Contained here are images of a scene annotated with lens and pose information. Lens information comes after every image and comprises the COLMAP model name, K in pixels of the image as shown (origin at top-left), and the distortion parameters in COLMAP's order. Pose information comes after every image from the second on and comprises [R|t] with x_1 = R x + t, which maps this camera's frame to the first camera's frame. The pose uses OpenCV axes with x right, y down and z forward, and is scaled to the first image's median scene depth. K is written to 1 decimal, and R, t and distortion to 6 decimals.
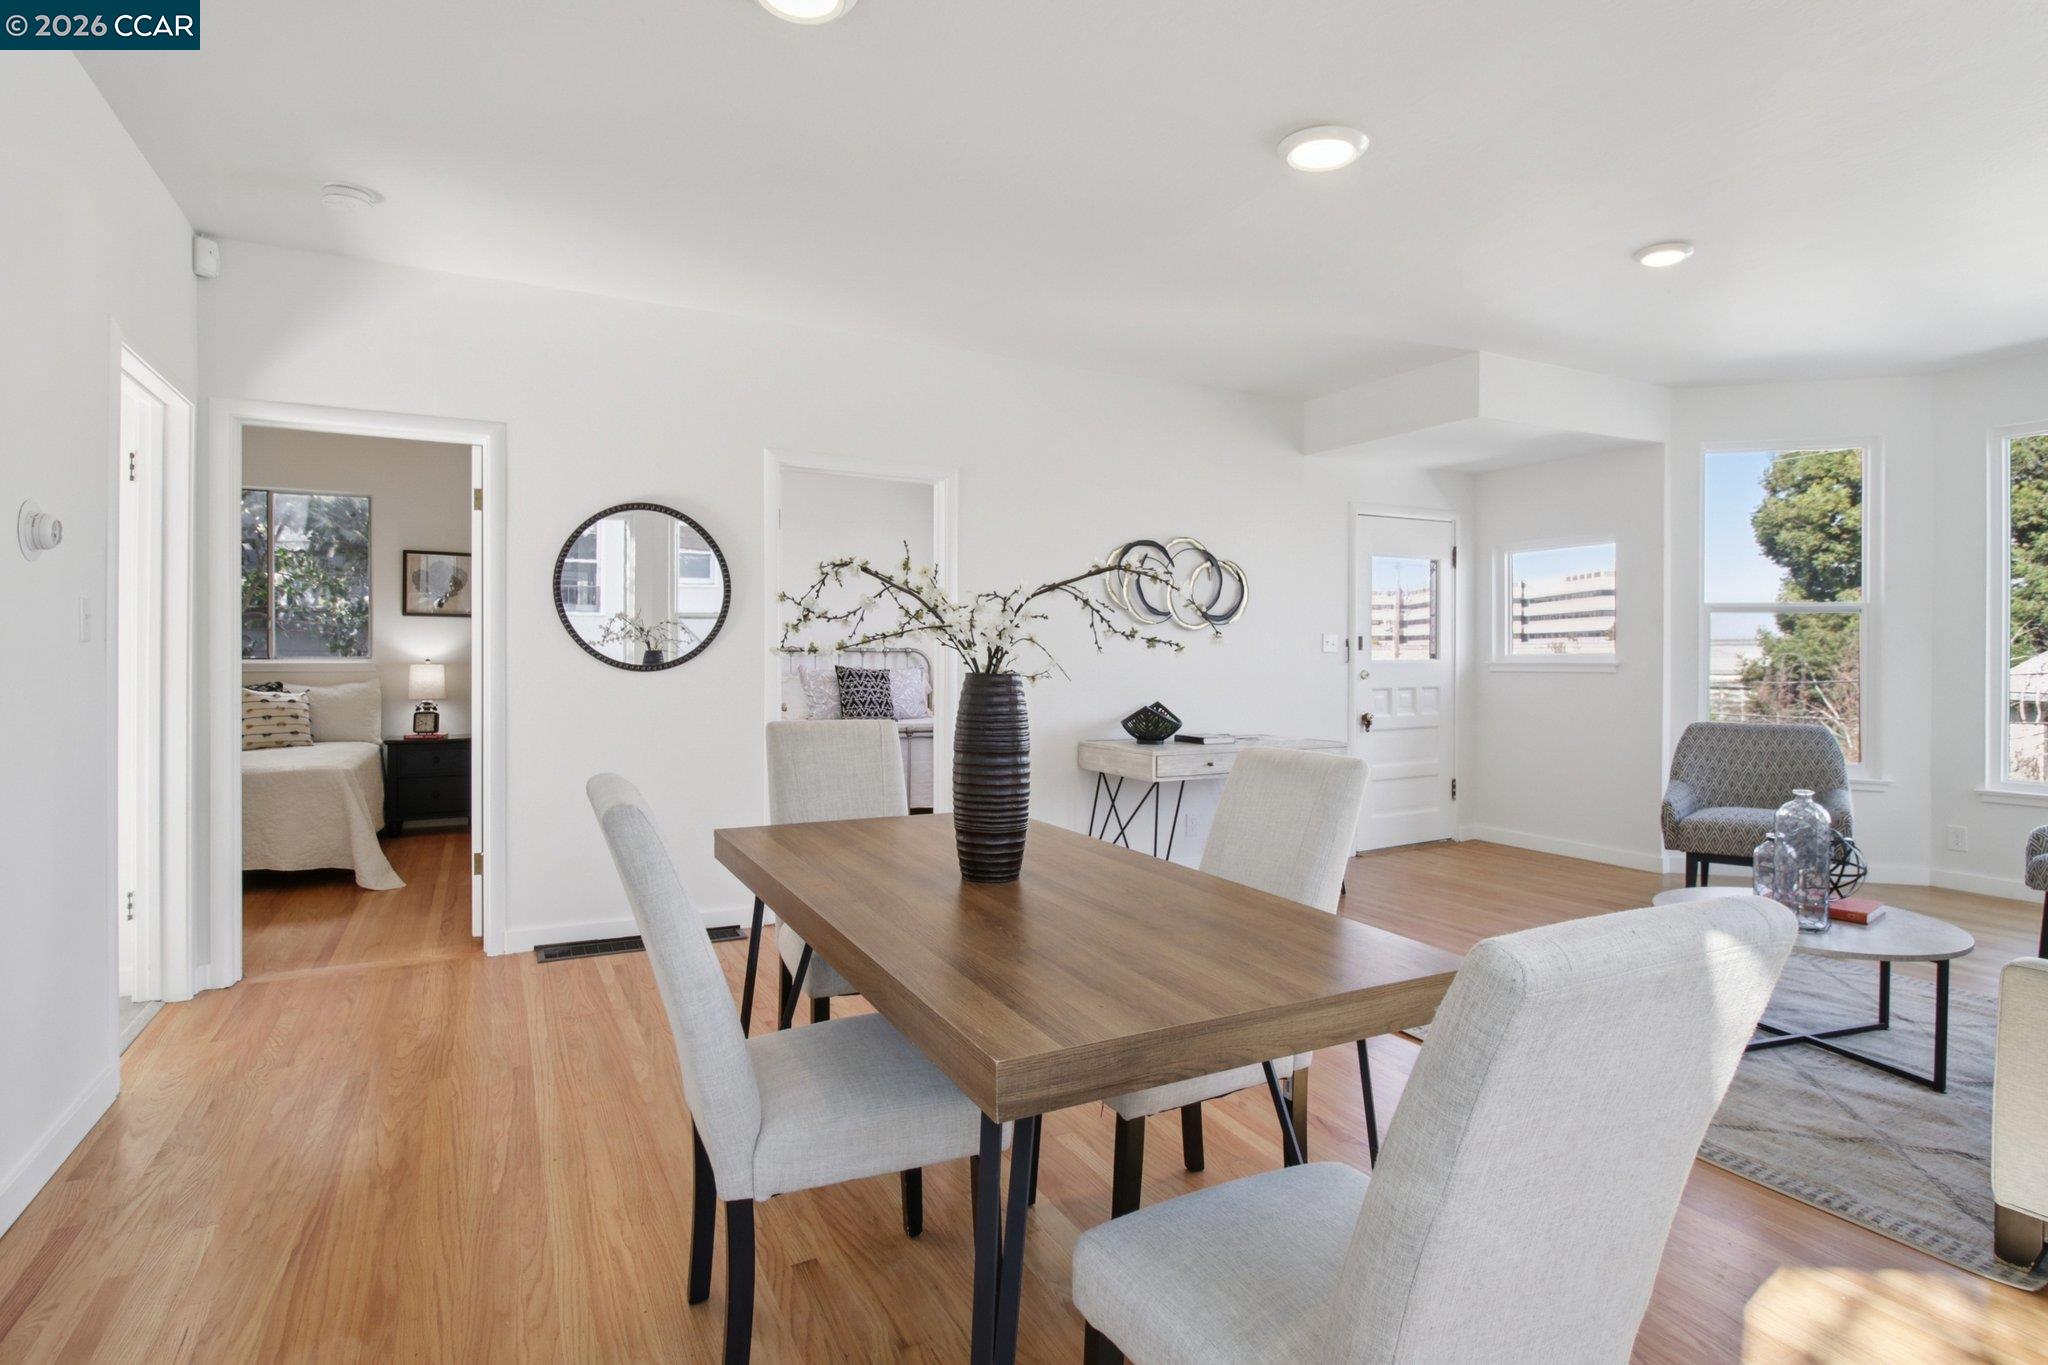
lens RADIAL K [[1029.3, 0, 1003.3], [0, 1029.3, 660.9], [0, 0, 1]] dist [0.002343, -0.013962]
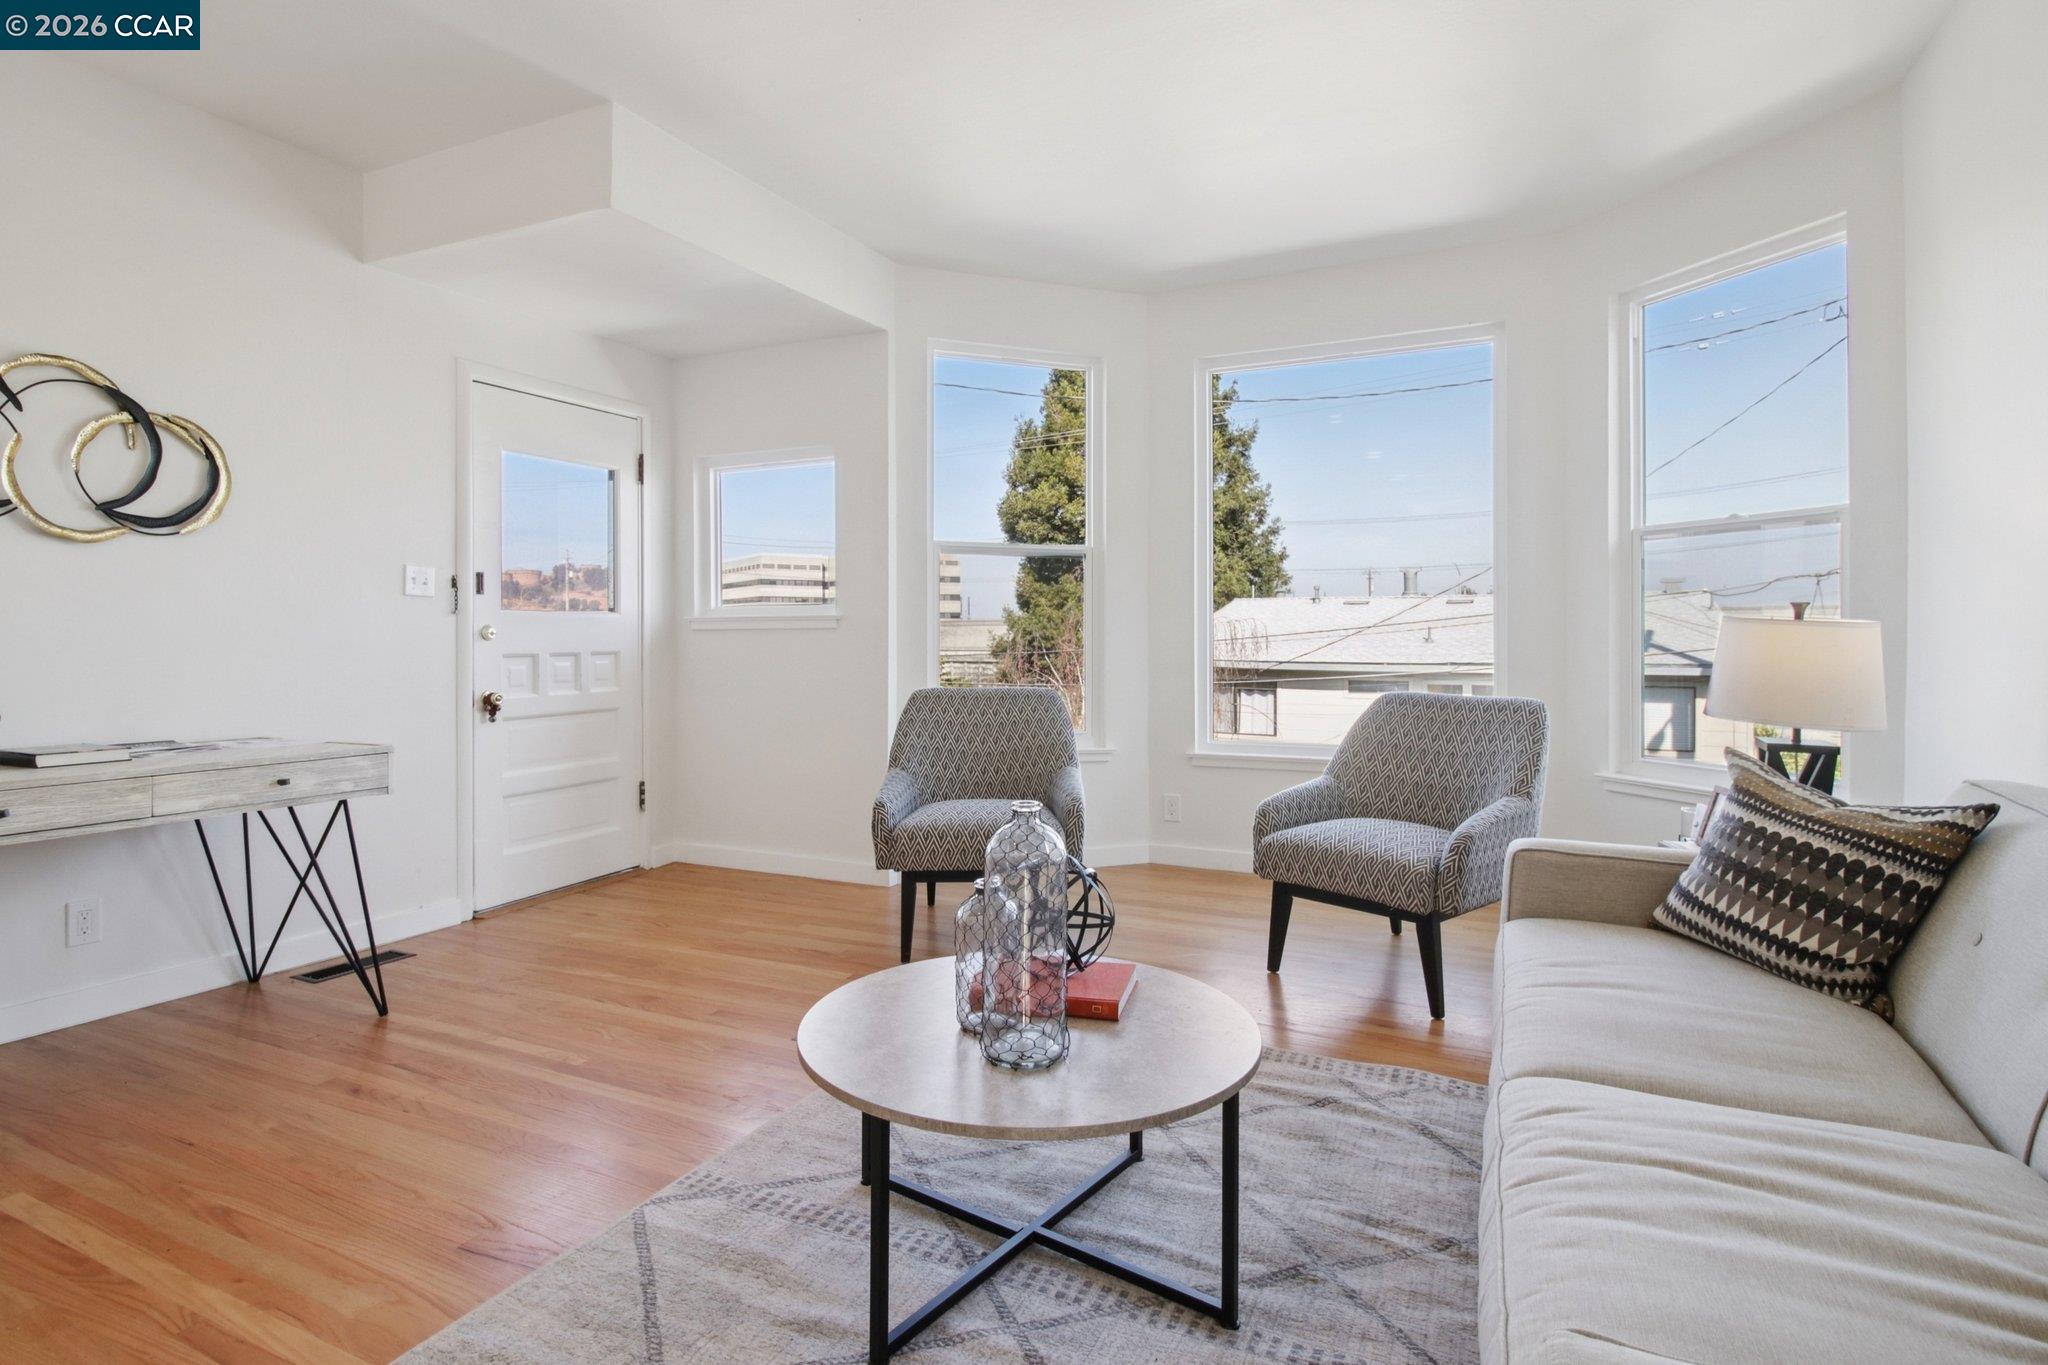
lens RADIAL K [[1066.1, 0, 1024.3], [0, 1066.1, 628.7], [0, 0, 1]] dist [-0.003475, -0.000794]
pose [[0.795612, 0.001531, 0.605804, 0.237204], [0.006193, 0.999924, -0.010660, 0.022008], [-0.605775, 0.012233, 0.795542, 0.298829]]
